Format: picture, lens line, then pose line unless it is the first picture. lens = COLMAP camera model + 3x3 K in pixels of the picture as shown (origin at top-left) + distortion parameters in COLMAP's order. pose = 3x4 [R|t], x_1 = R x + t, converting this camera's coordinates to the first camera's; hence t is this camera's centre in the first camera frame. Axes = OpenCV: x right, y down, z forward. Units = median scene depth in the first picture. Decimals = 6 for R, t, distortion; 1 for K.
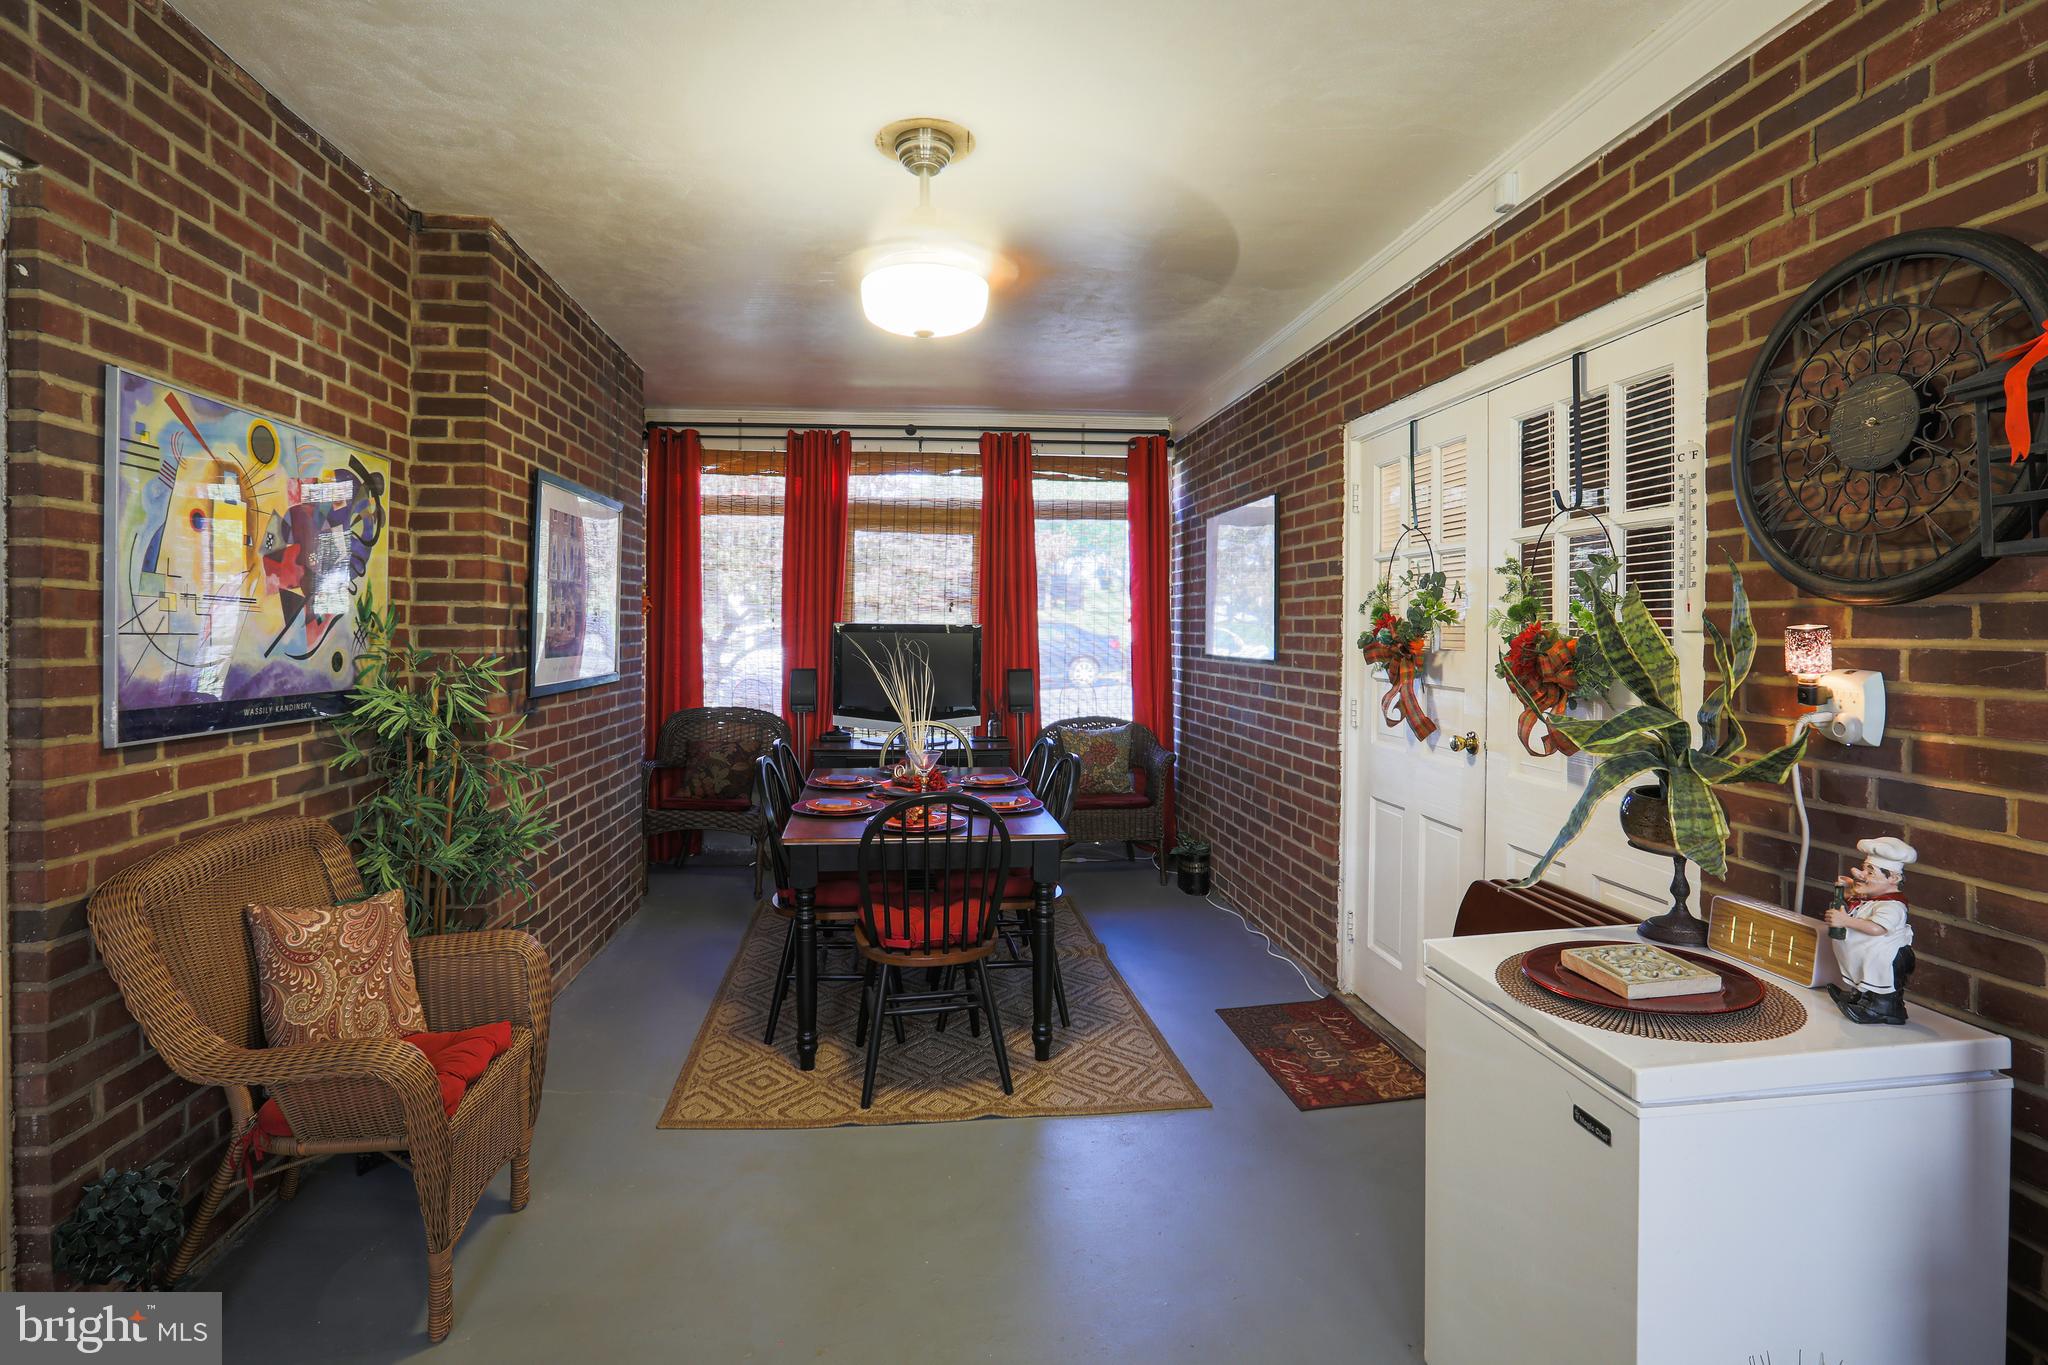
lens RADIAL K [[999.6, 0, 1012.3], [0, 999.6, 642.8], [0, 0, 1]] dist [-0.059743, 0.021454]
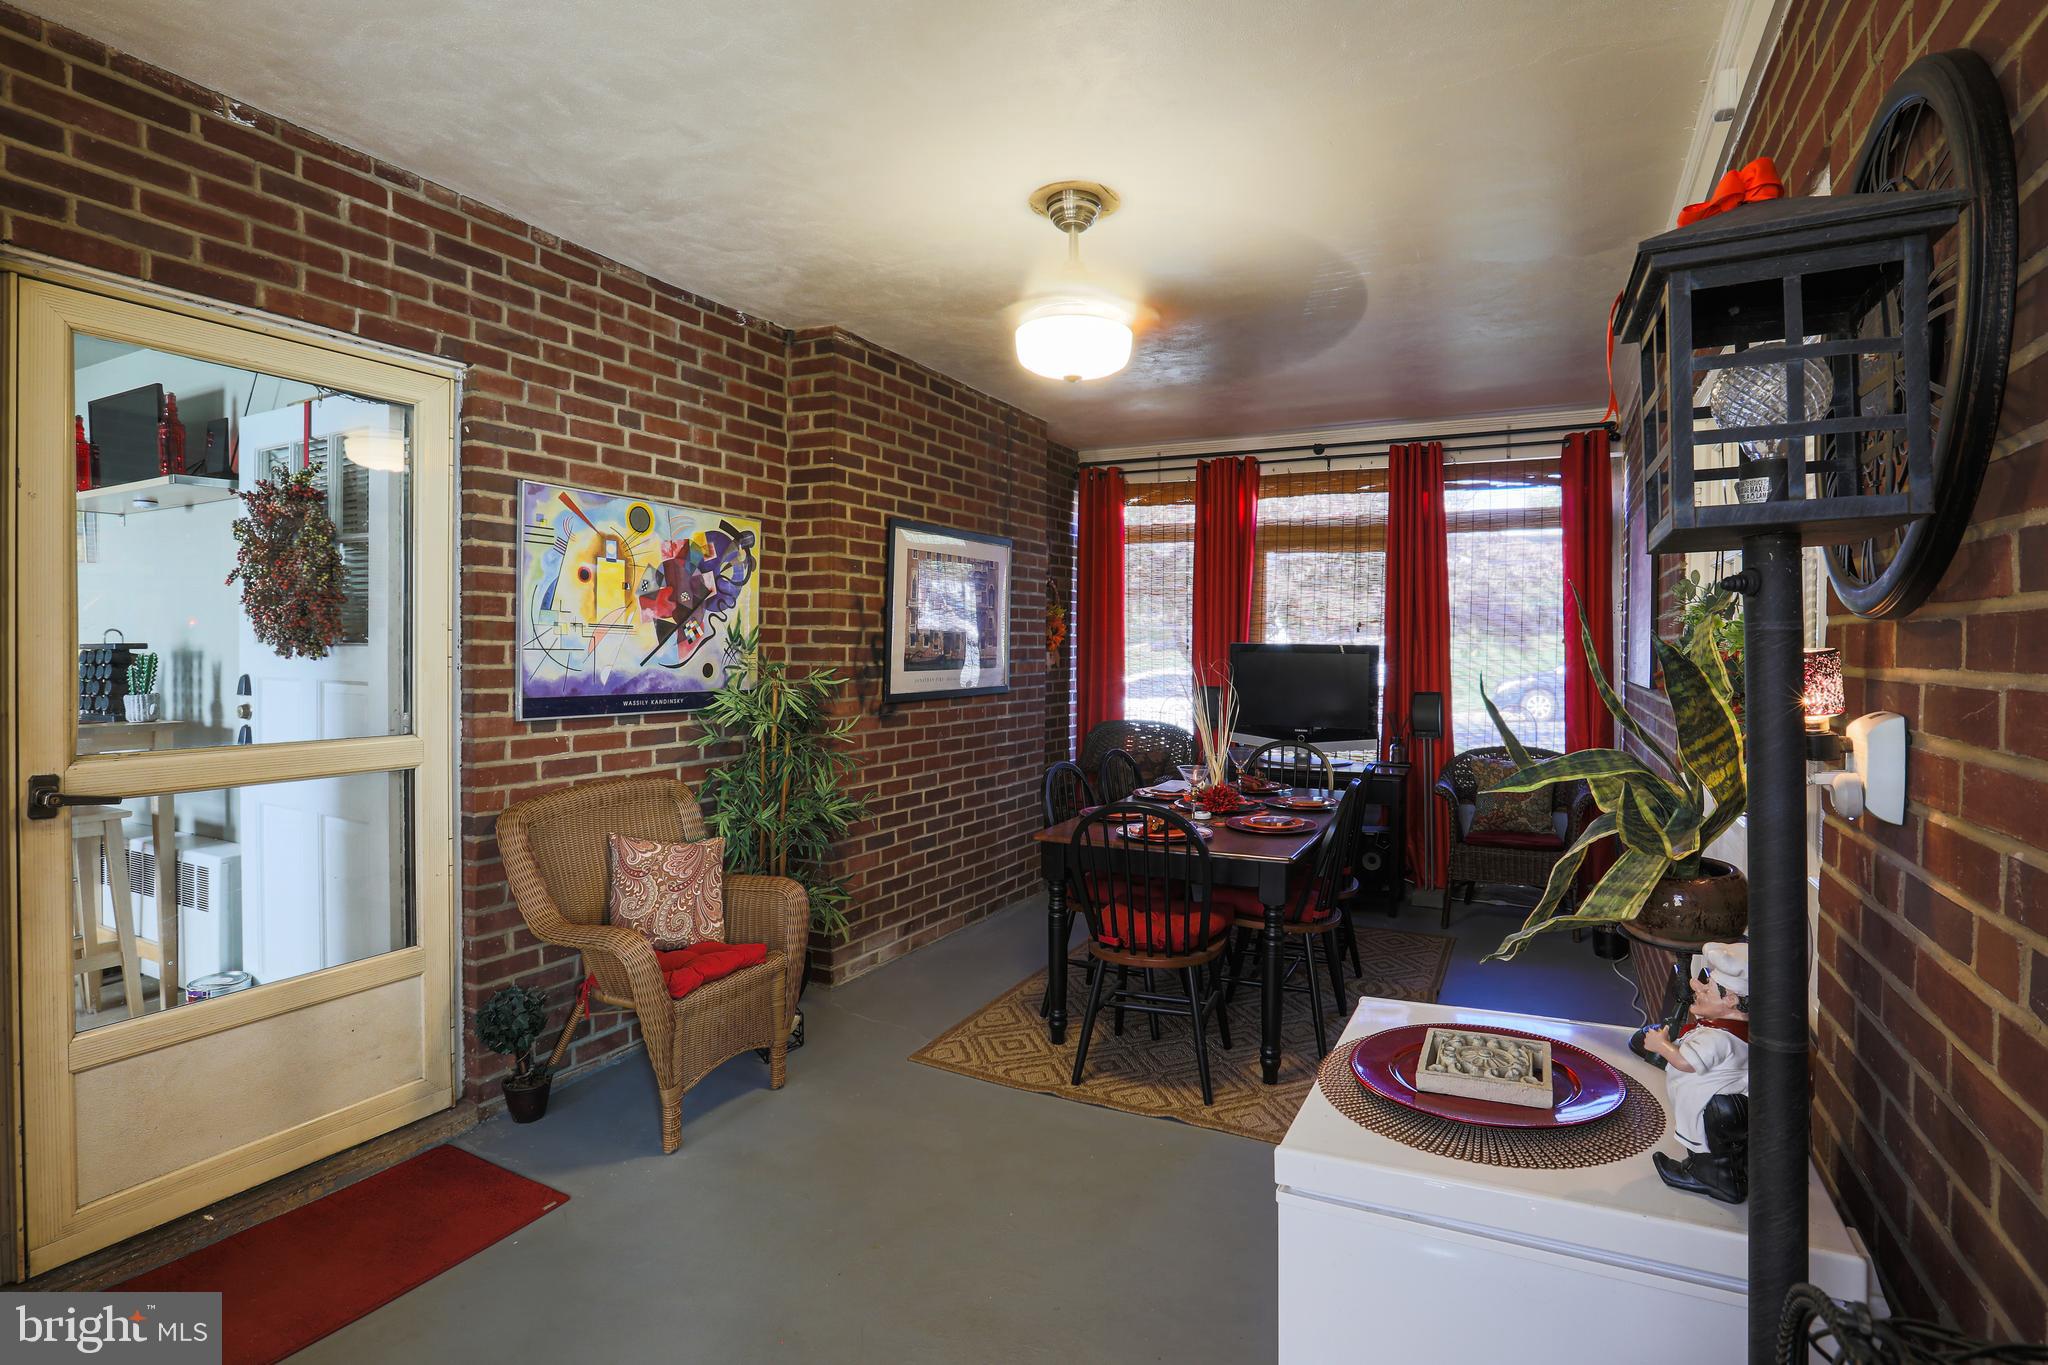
lens RADIAL K [[999.6, 0, 1080.0], [0, 999.6, 663.9], [0, 0, 1]] dist [-0.059743, 0.021454]
pose [[0.854994, 0.012776, -0.518480, 0.487530], [-0.012035, 0.999916, 0.004794, -0.002754], [0.518498, 0.002141, 0.855076, 0.068773]]
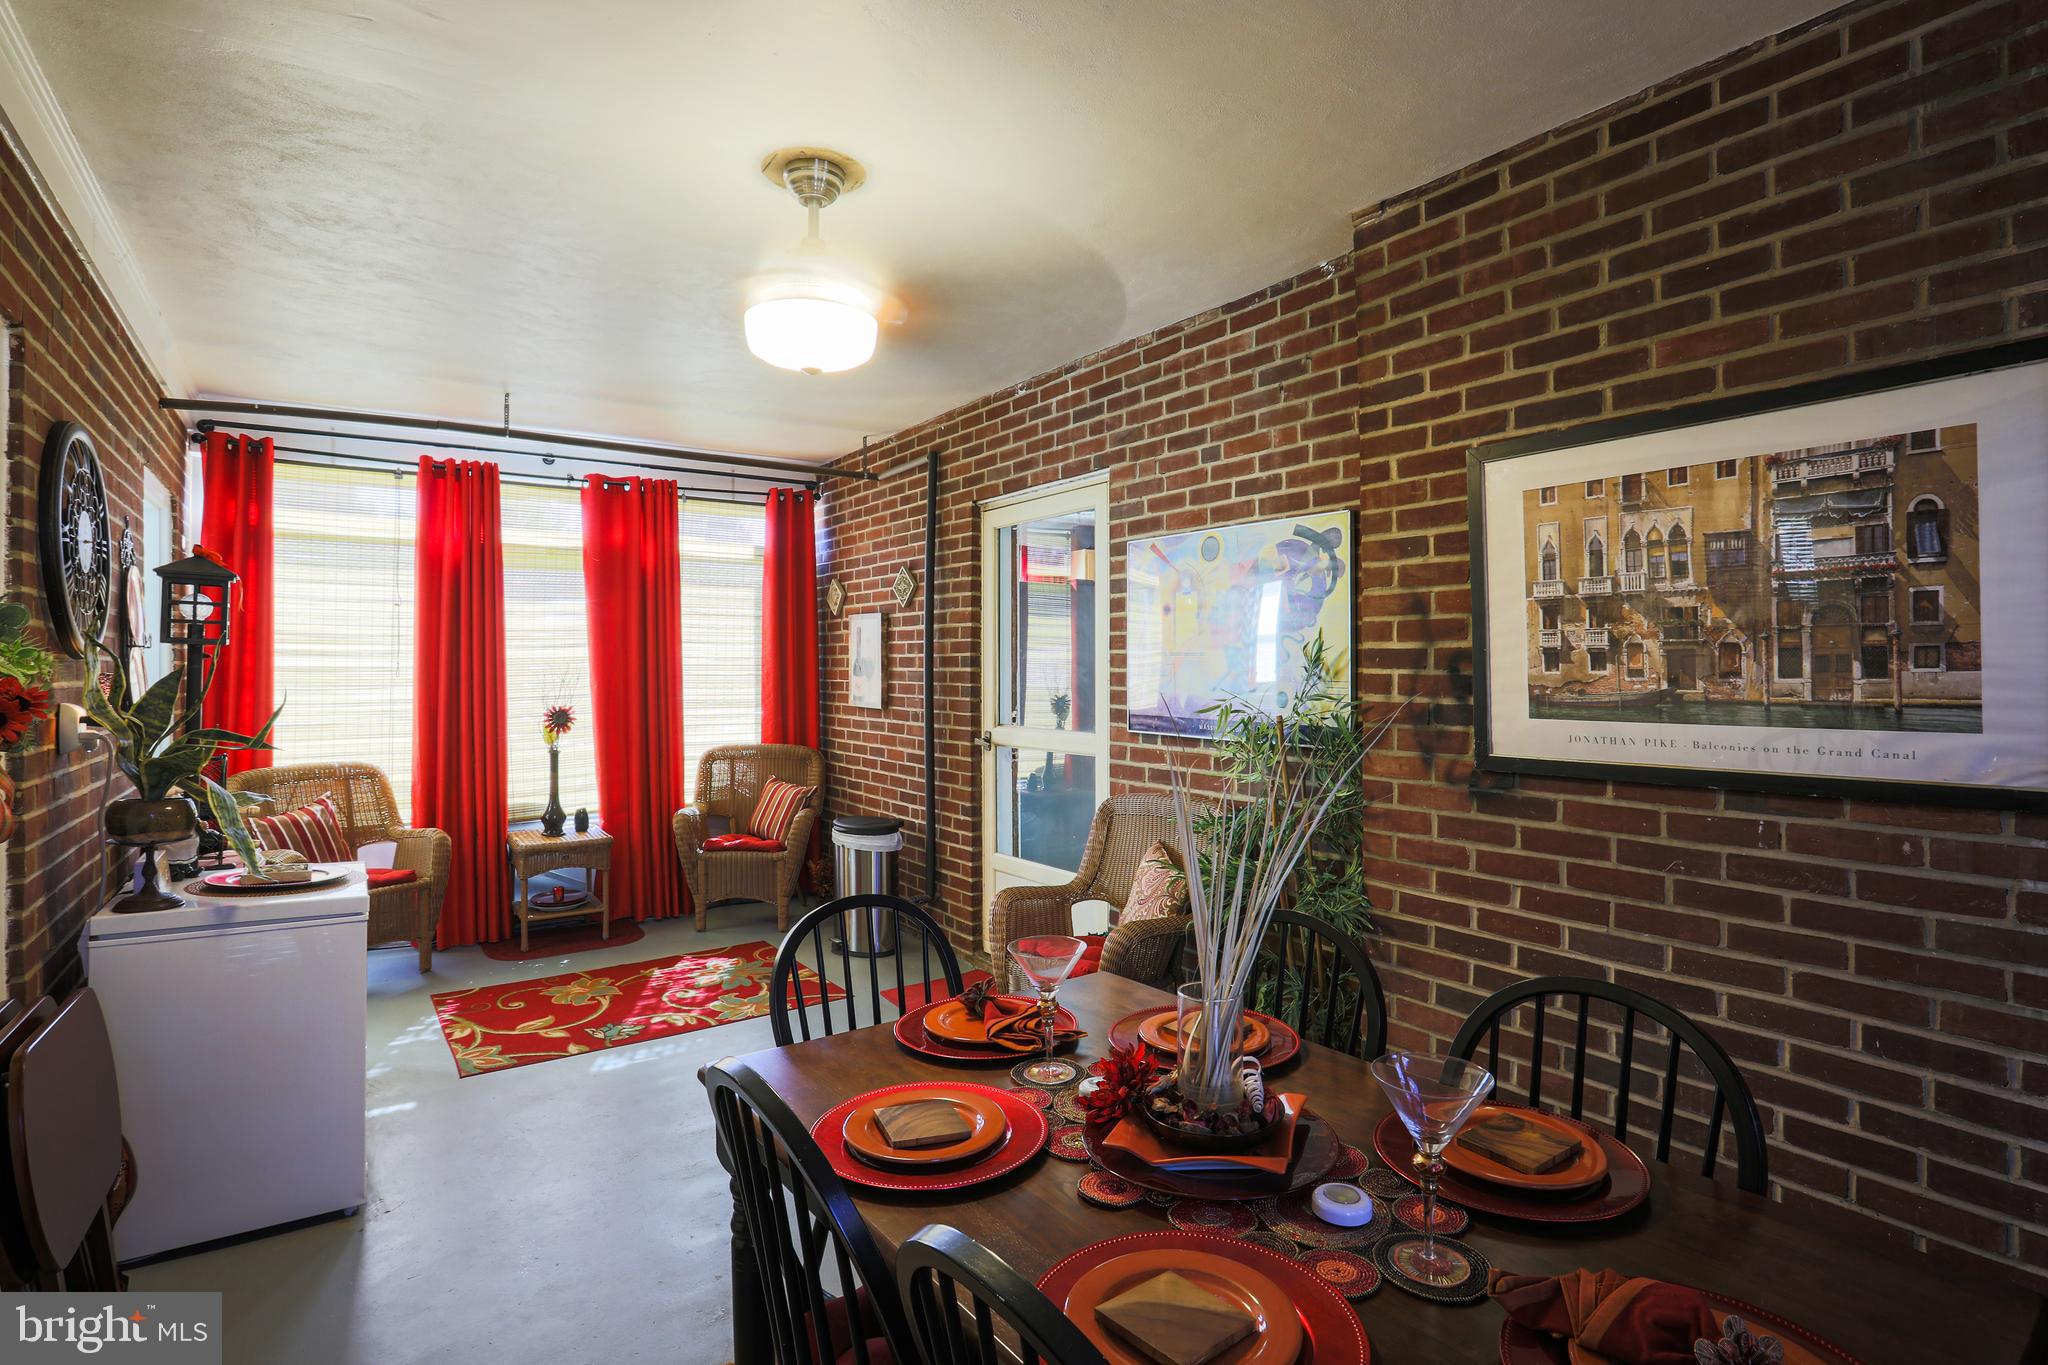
lens RADIAL K [[999.6, 0, 1017.7], [0, 999.6, 678.5], [0, 0, 1]] dist [-0.059743, 0.021454]
pose [[-0.874265, -0.000582, -0.485448, 0.199730], [-0.010293, 0.999797, 0.017338, -0.025364], [0.485339, 0.020155, -0.874094, 1.915581]]
